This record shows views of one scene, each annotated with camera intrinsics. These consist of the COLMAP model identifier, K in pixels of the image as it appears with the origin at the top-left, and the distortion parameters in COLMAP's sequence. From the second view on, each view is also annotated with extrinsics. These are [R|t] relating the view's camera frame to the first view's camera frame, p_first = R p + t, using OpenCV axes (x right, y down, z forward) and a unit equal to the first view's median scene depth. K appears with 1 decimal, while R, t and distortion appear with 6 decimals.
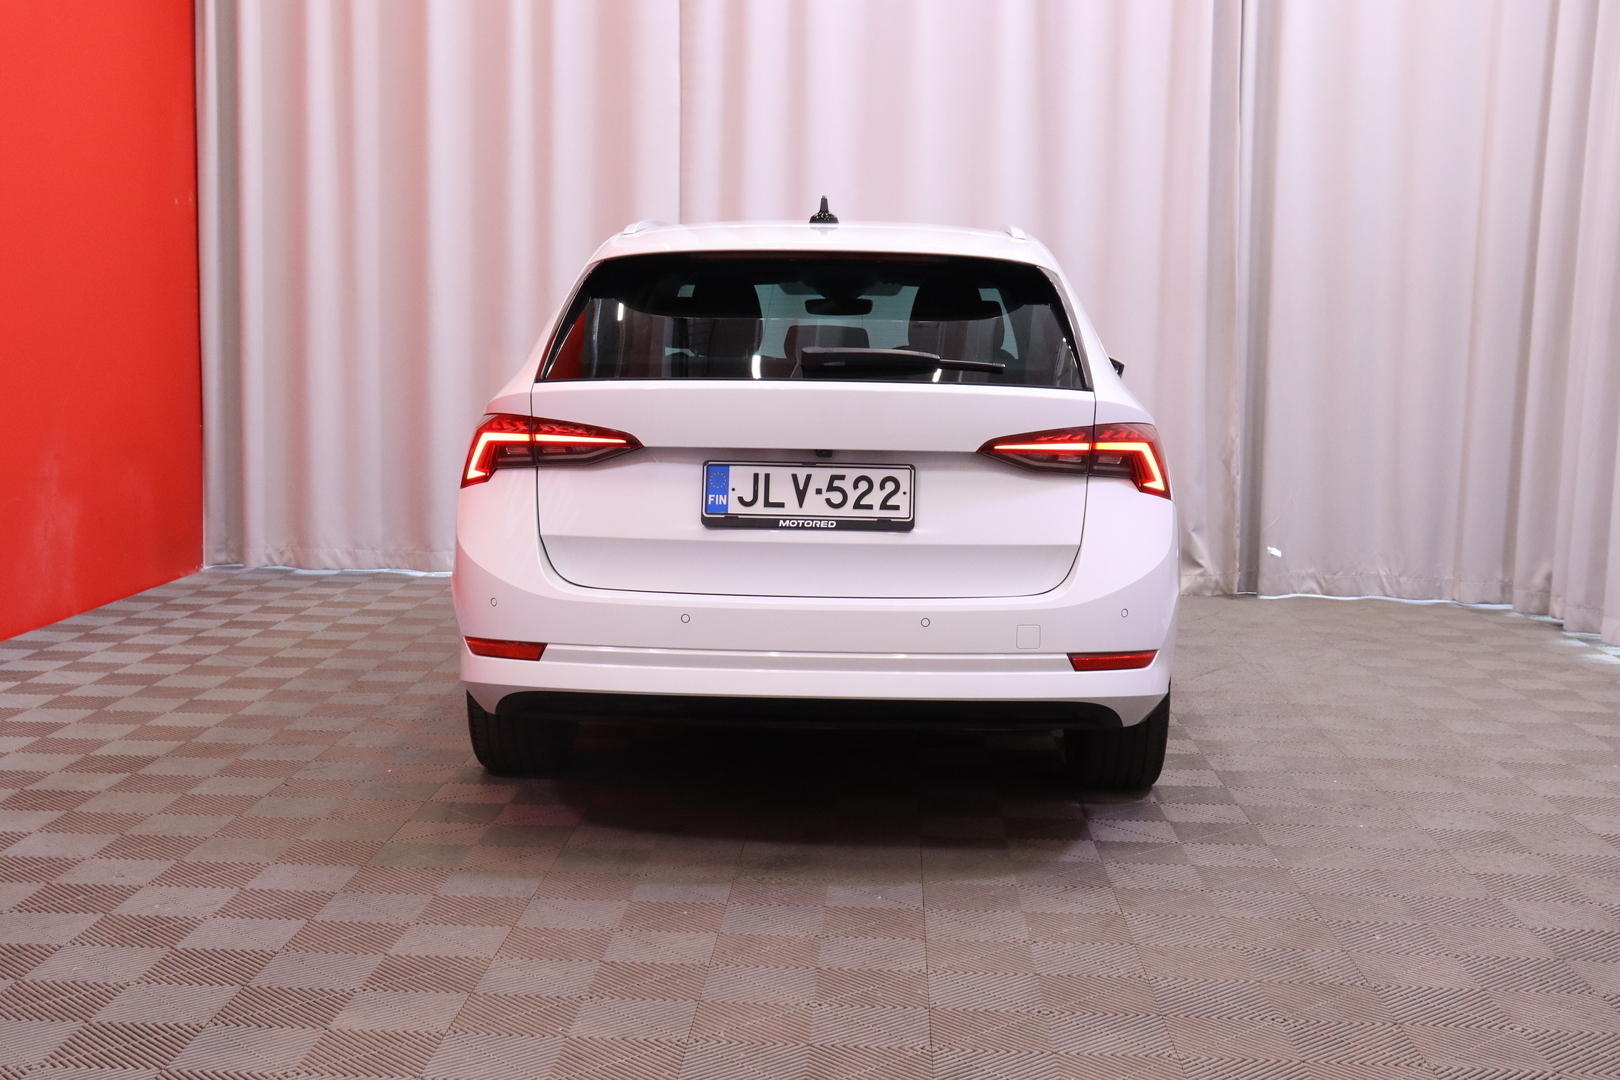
lens RADIAL K [[1991.5, 0, 810.0], [0, 1991.5, 540.0], [0, 0, 1]] dist [-0.016366, 0.765981]
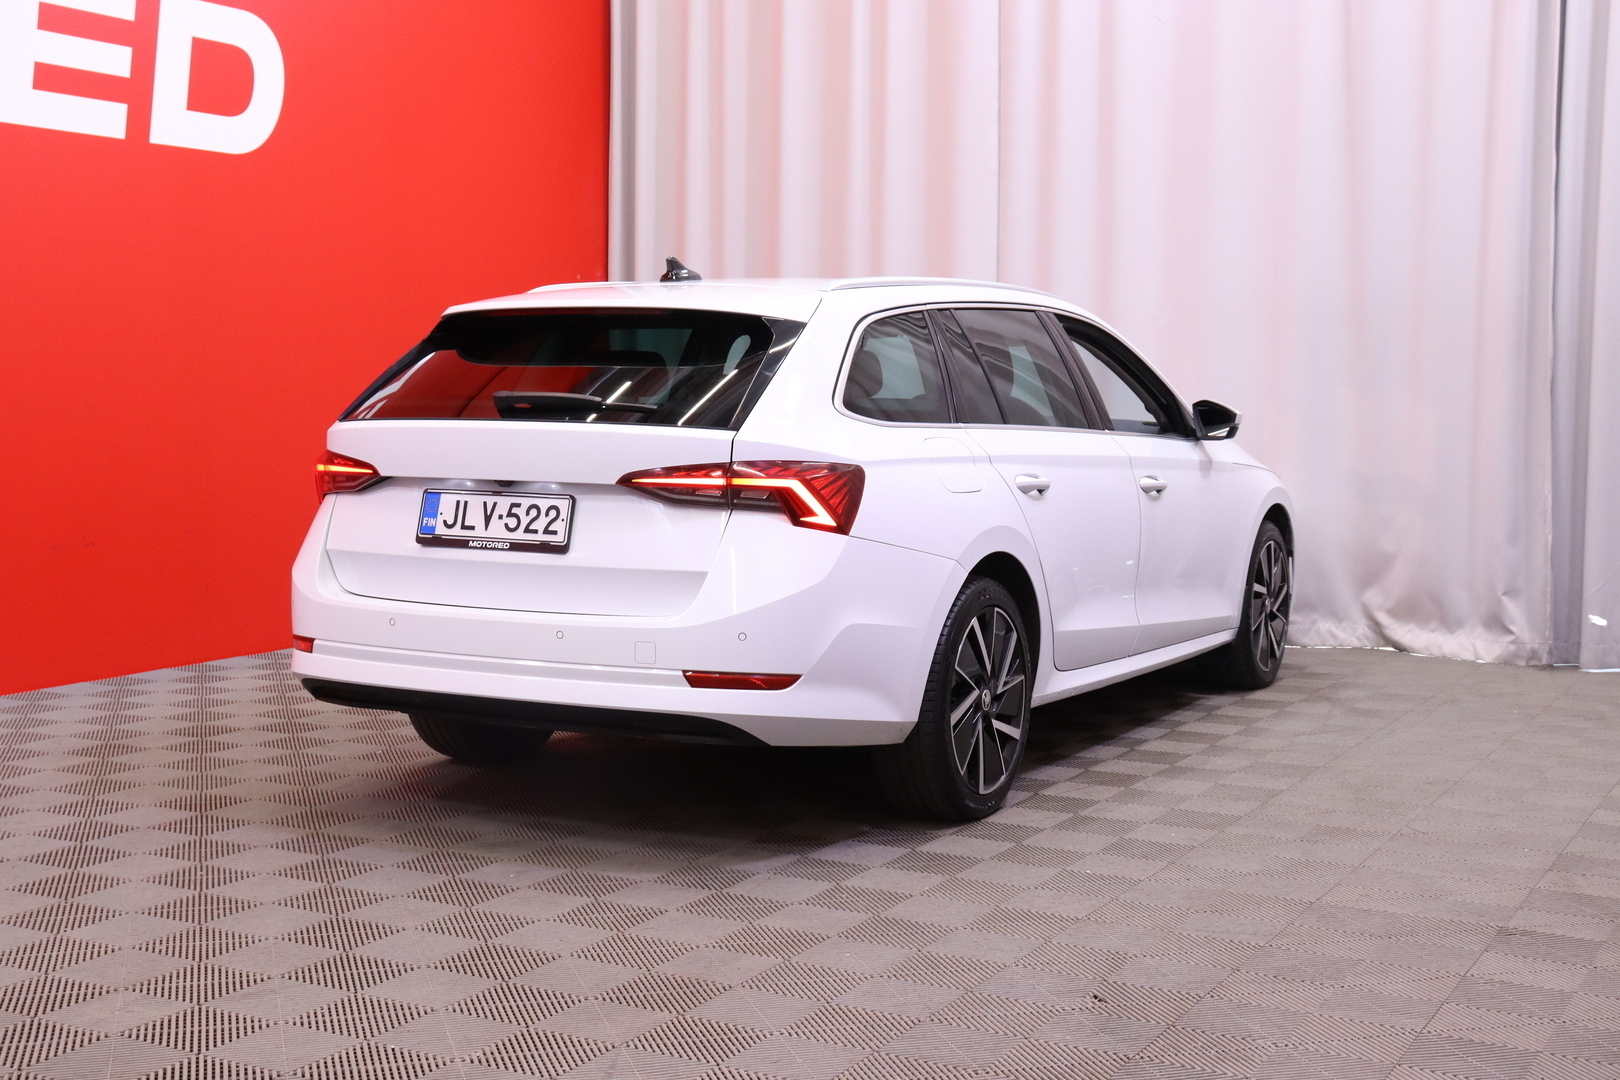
lens RADIAL K [[1991.5, 0, 810.0], [0, 1991.5, 540.0], [0, 0, 1]] dist [-0.016366, 0.765981]
pose [[0.897543, 0.027026, -0.440098, 0.666638], [-0.040062, 0.998990, -0.020356, 0.005027], [0.439104, 0.035902, 0.897719, 0.050710]]
